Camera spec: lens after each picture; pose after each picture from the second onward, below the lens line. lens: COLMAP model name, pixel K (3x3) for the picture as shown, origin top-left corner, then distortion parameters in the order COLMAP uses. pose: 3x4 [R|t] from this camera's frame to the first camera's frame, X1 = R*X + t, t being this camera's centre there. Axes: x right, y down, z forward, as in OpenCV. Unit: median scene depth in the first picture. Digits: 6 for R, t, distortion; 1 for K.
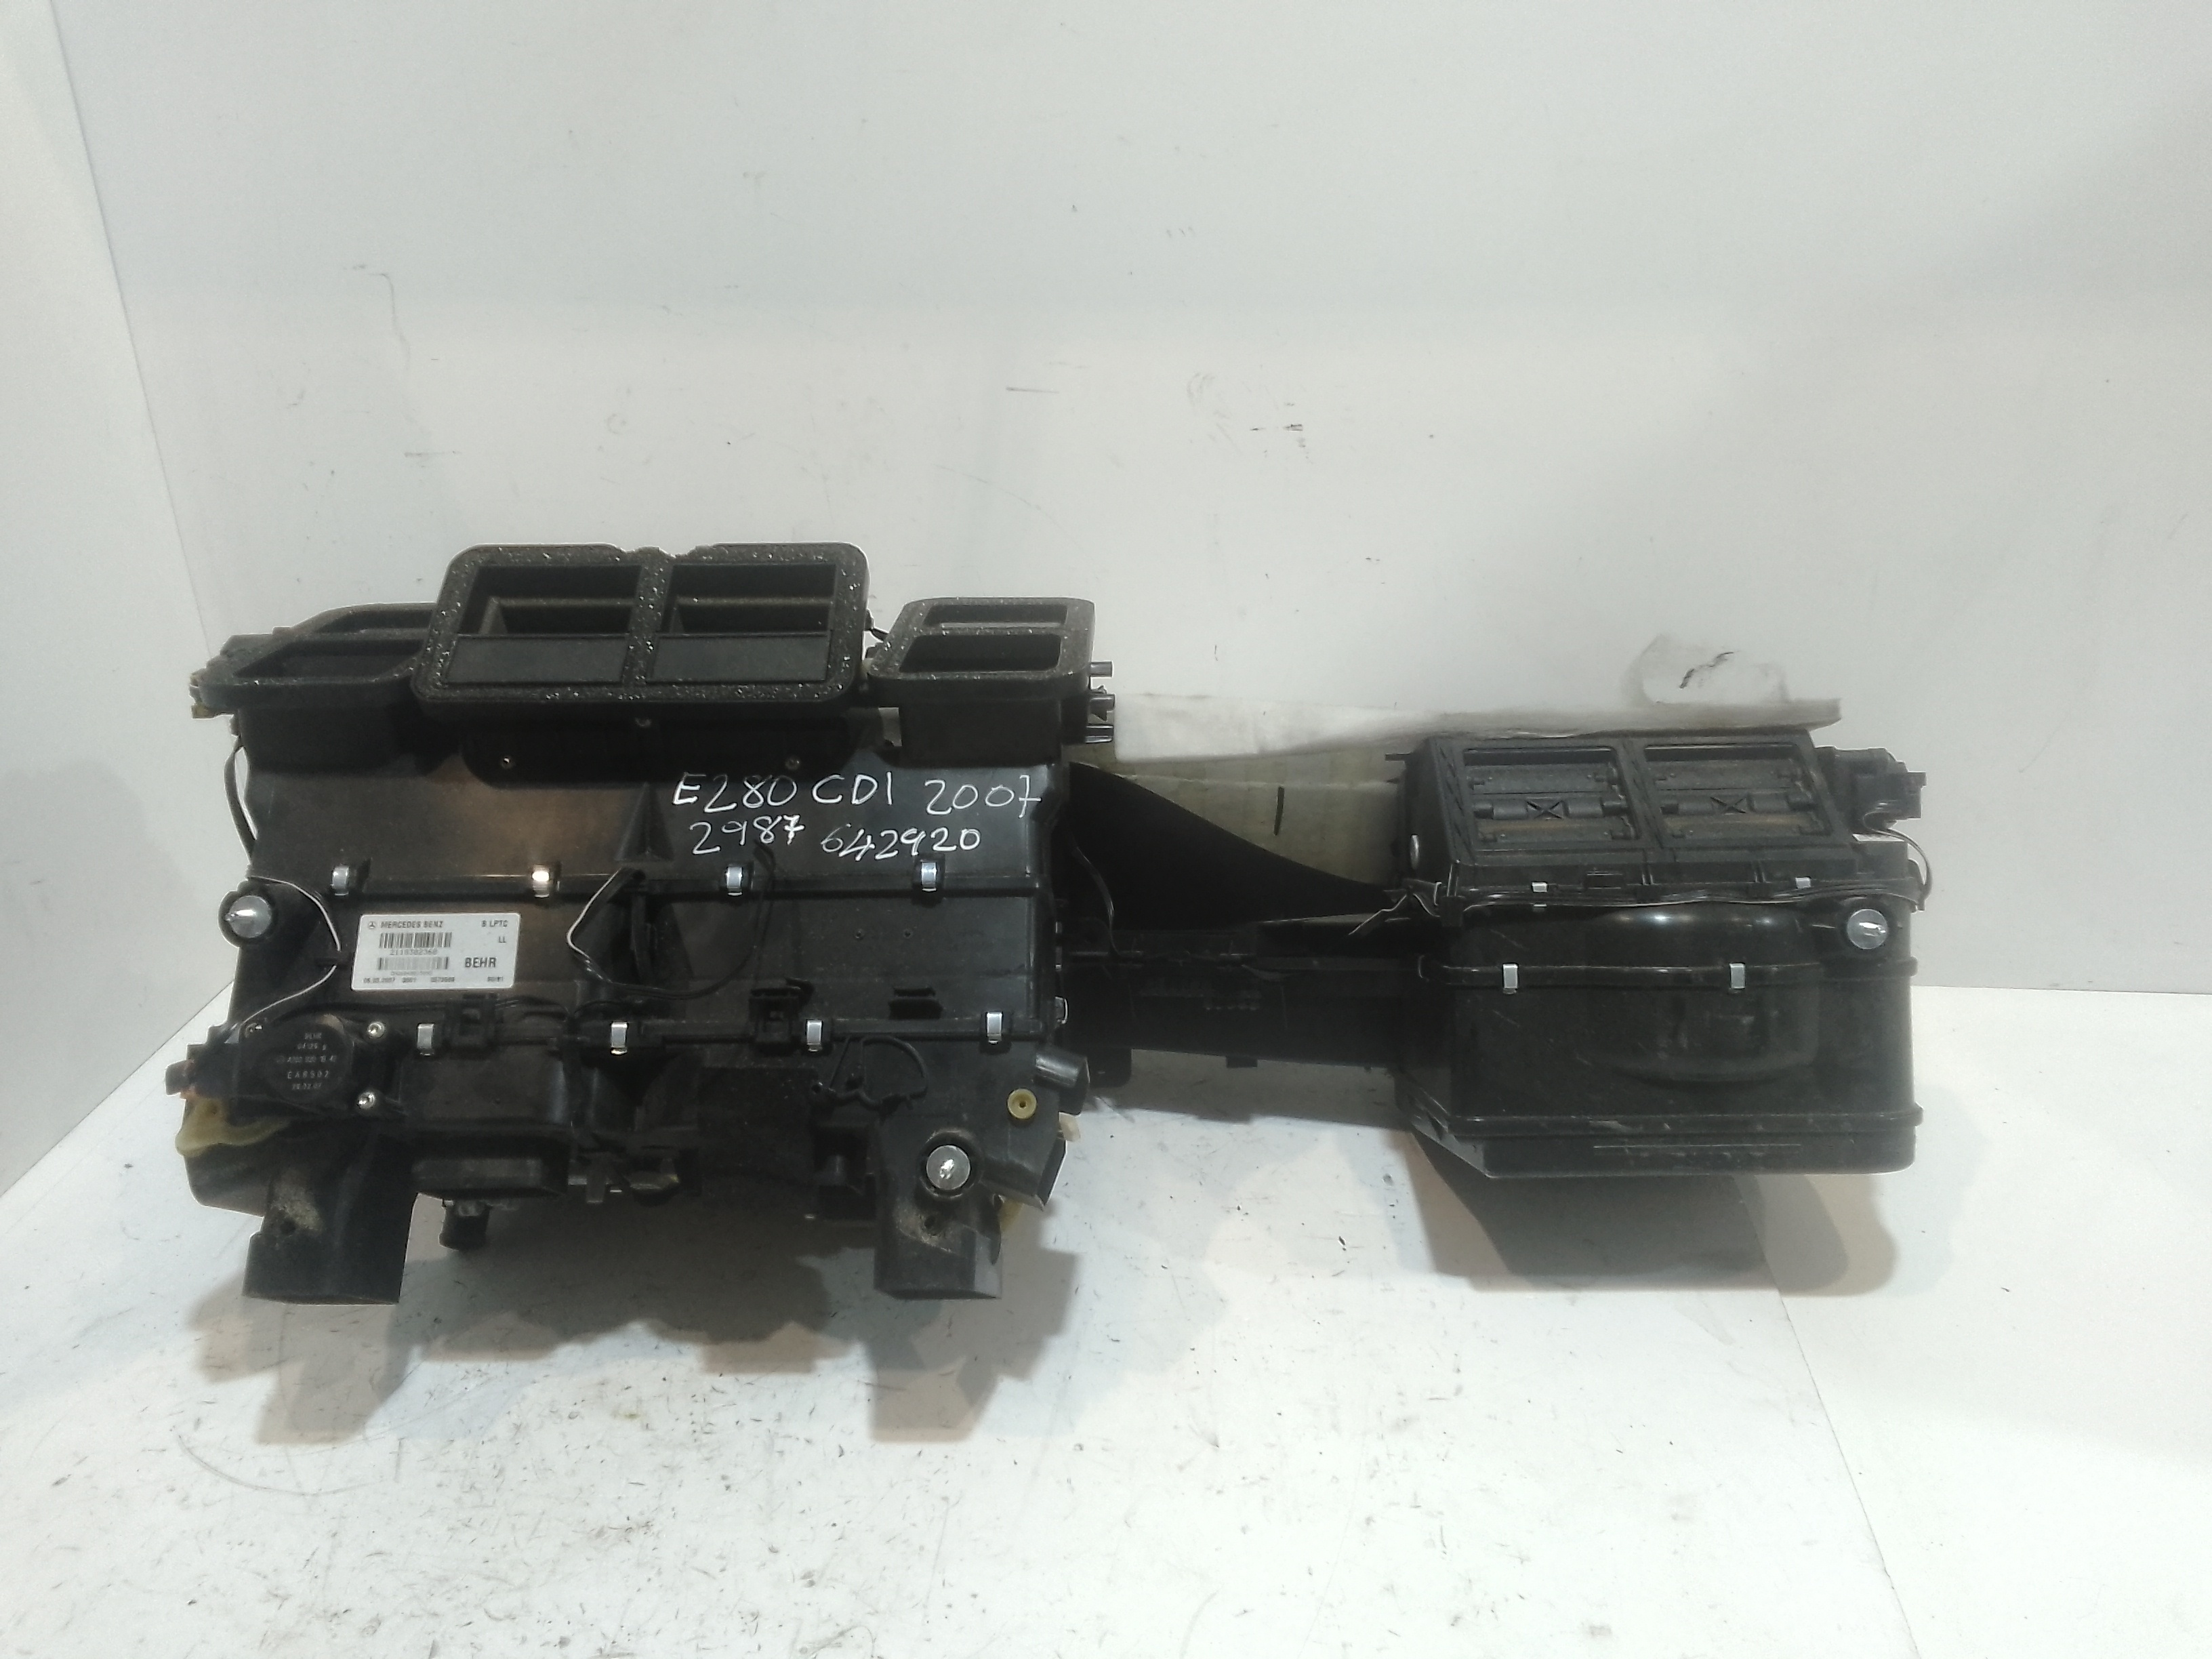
lens RADIAL K [[1718.7, 0, 1092.0], [0, 1718.7, 832.3], [0, 0, 1]] dist [0.058619, -0.095124]
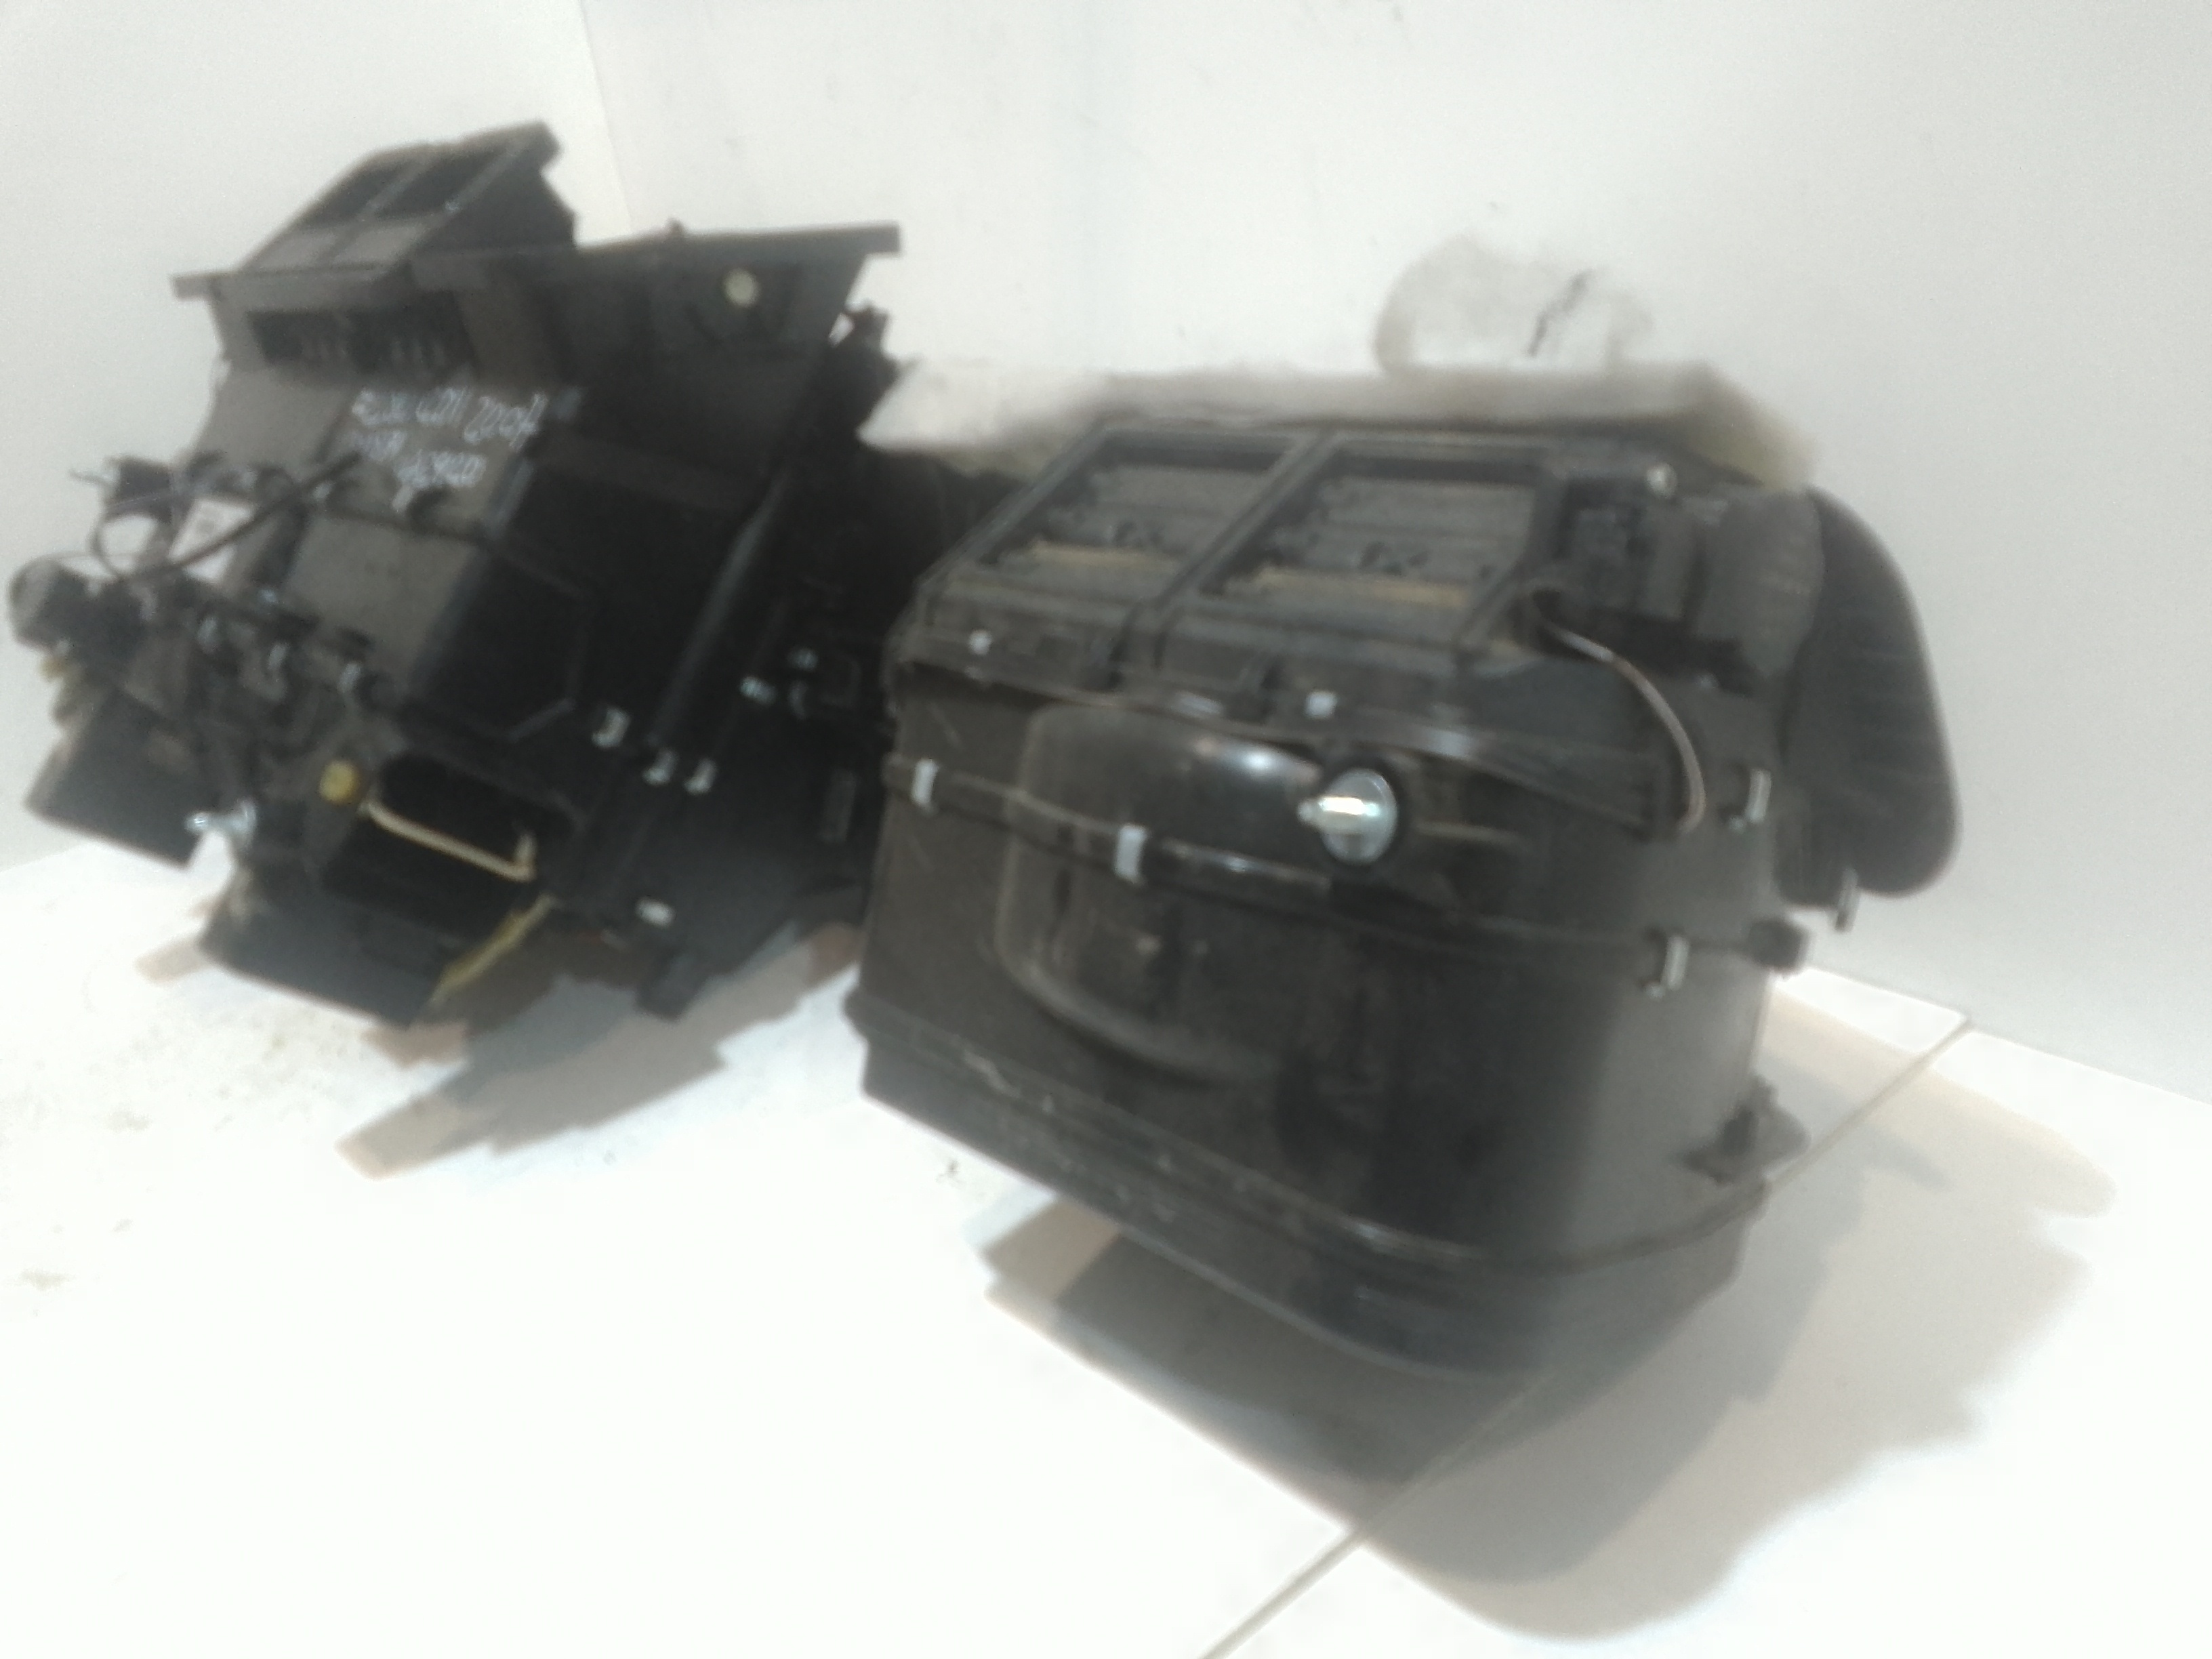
lens RADIAL K [[1718.7, 0, 1049.8], [0, 1718.7, 788.3], [0, 0, 1]] dist [0.058619, -0.095124]
pose [[0.679428, 0.198862, -0.706281, 0.727919], [-0.182477, 0.978125, 0.099864, 0.018259], [0.710690, 0.061029, 0.700853, 0.638417]]
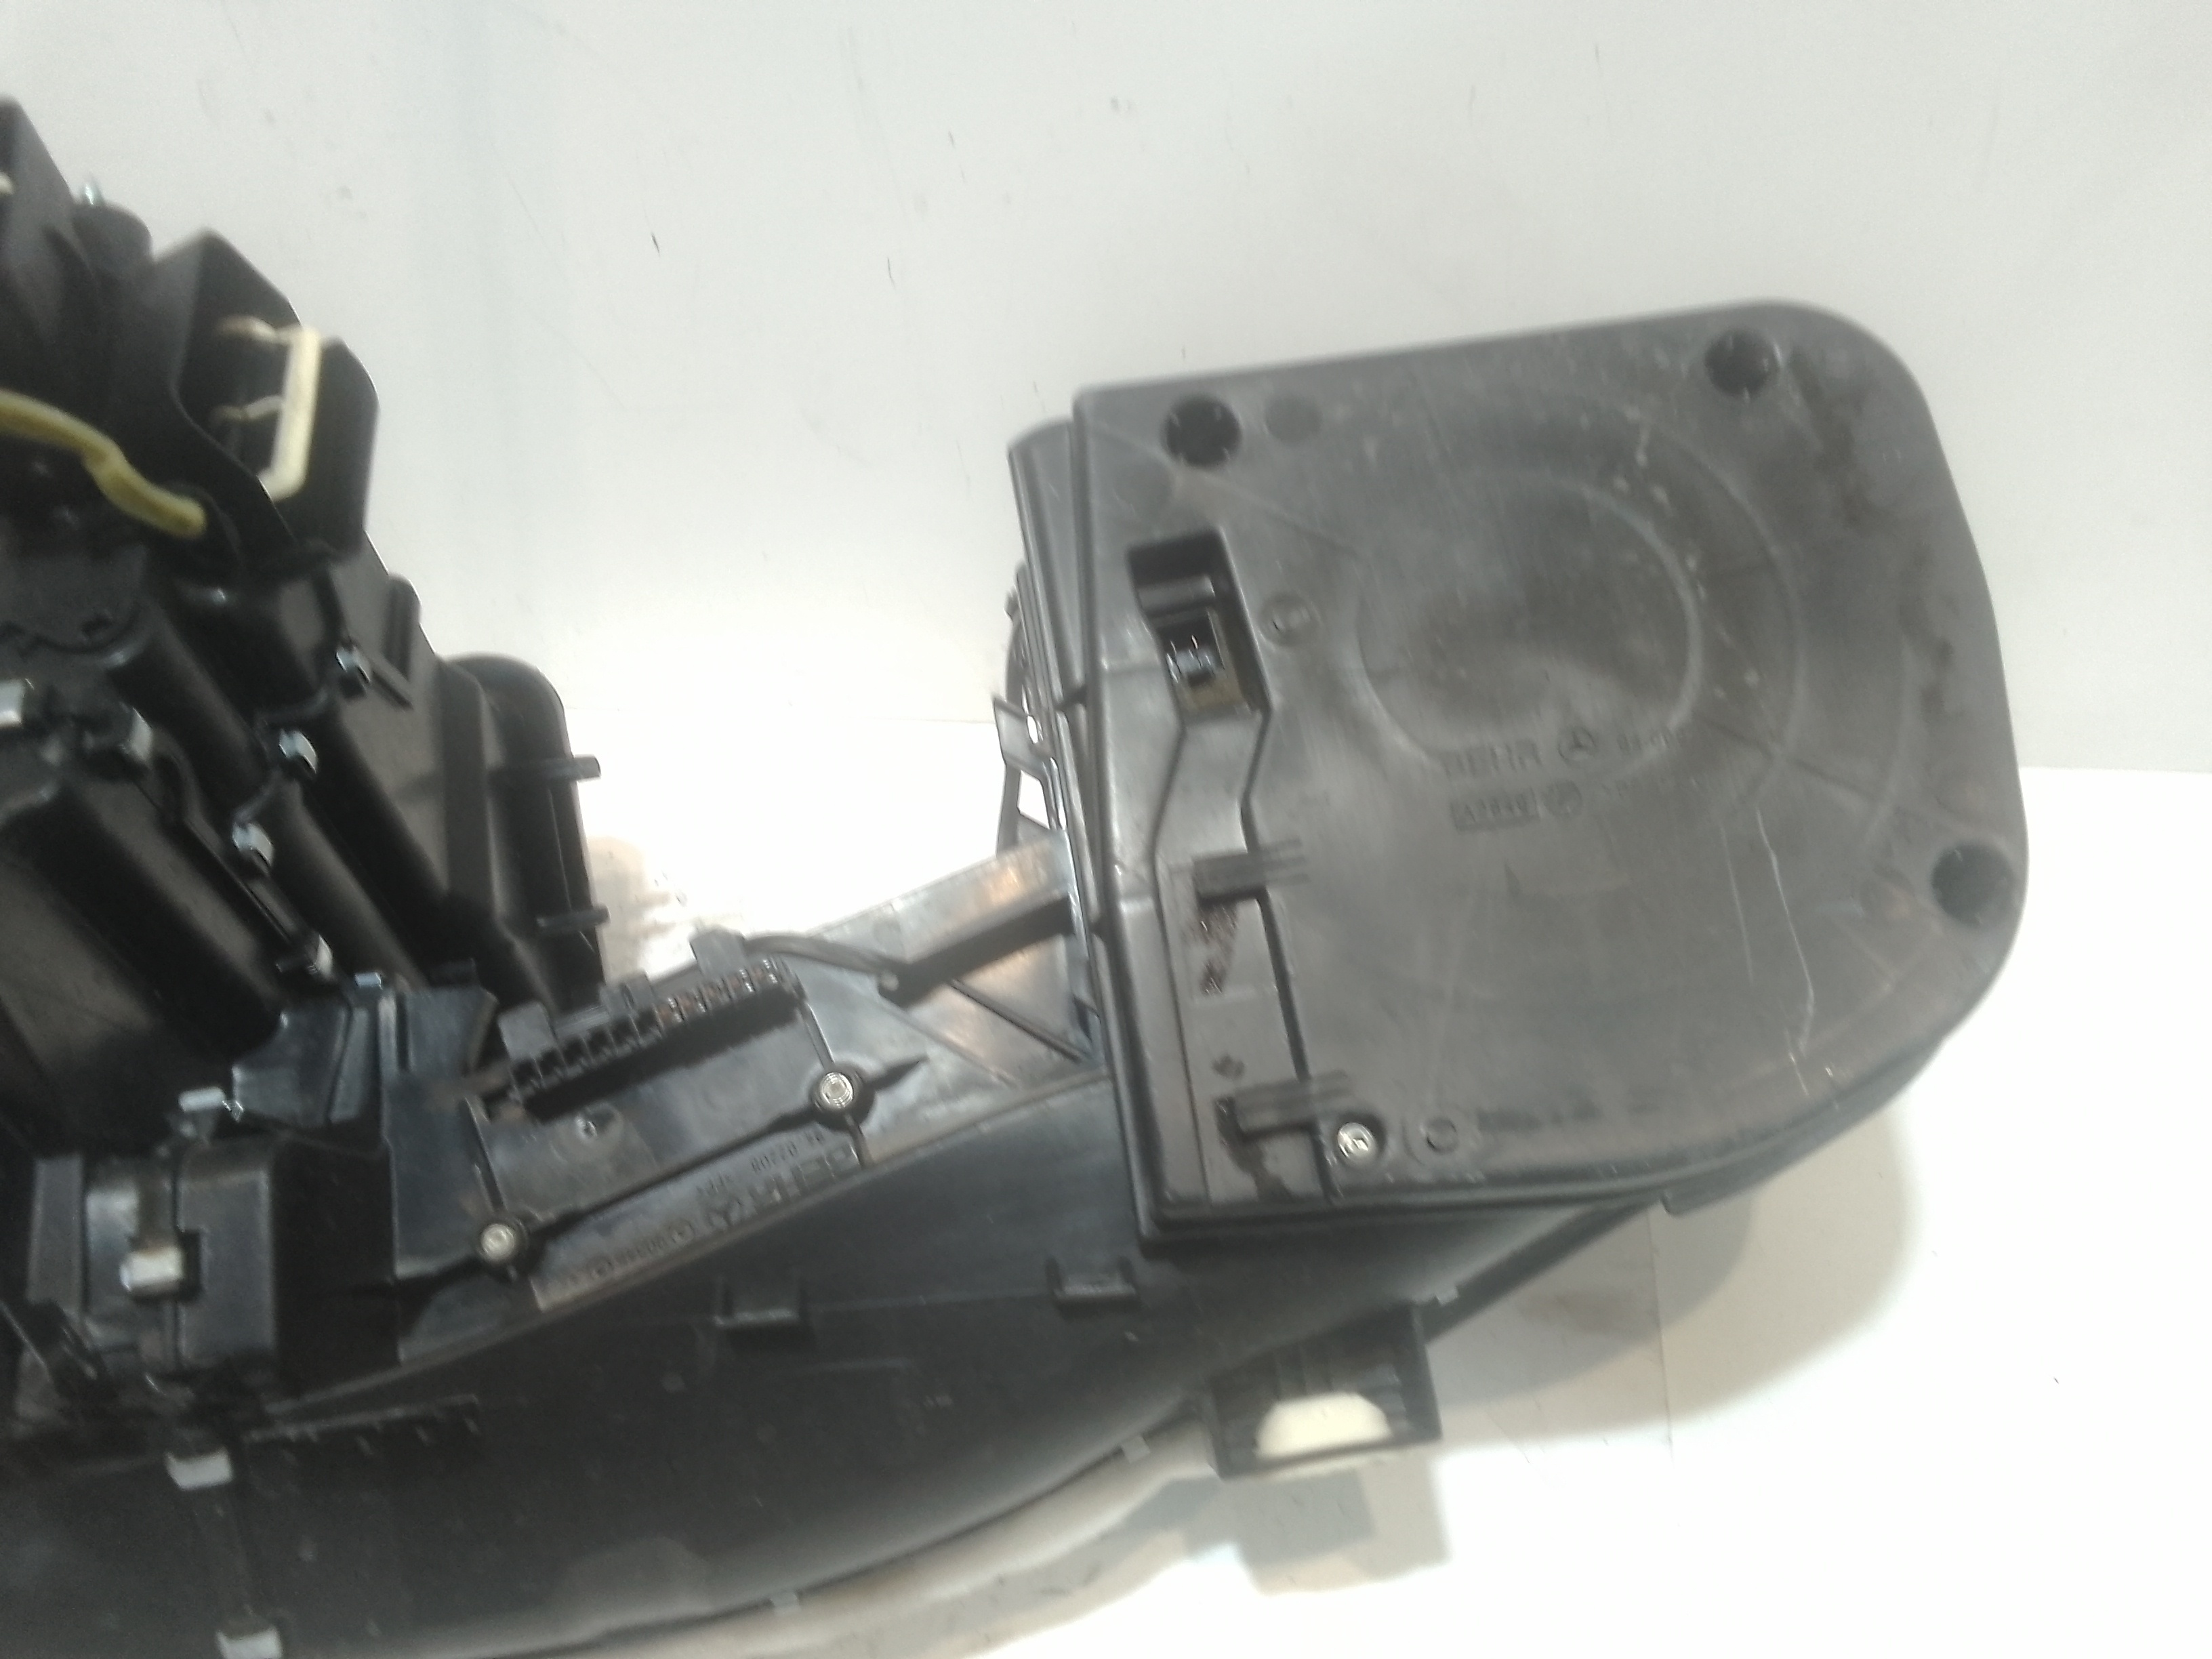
lens RADIAL K [[1718.7, 0, 1095.3], [0, 1718.7, 833.4], [0, 0, 1]] dist [0.058619, -0.095124]
pose [[0.996012, -0.000445, -0.089214, 0.287980], [0.023848, 0.964924, 0.261442, -0.100088], [0.085968, -0.262528, 0.961087, 0.503933]]
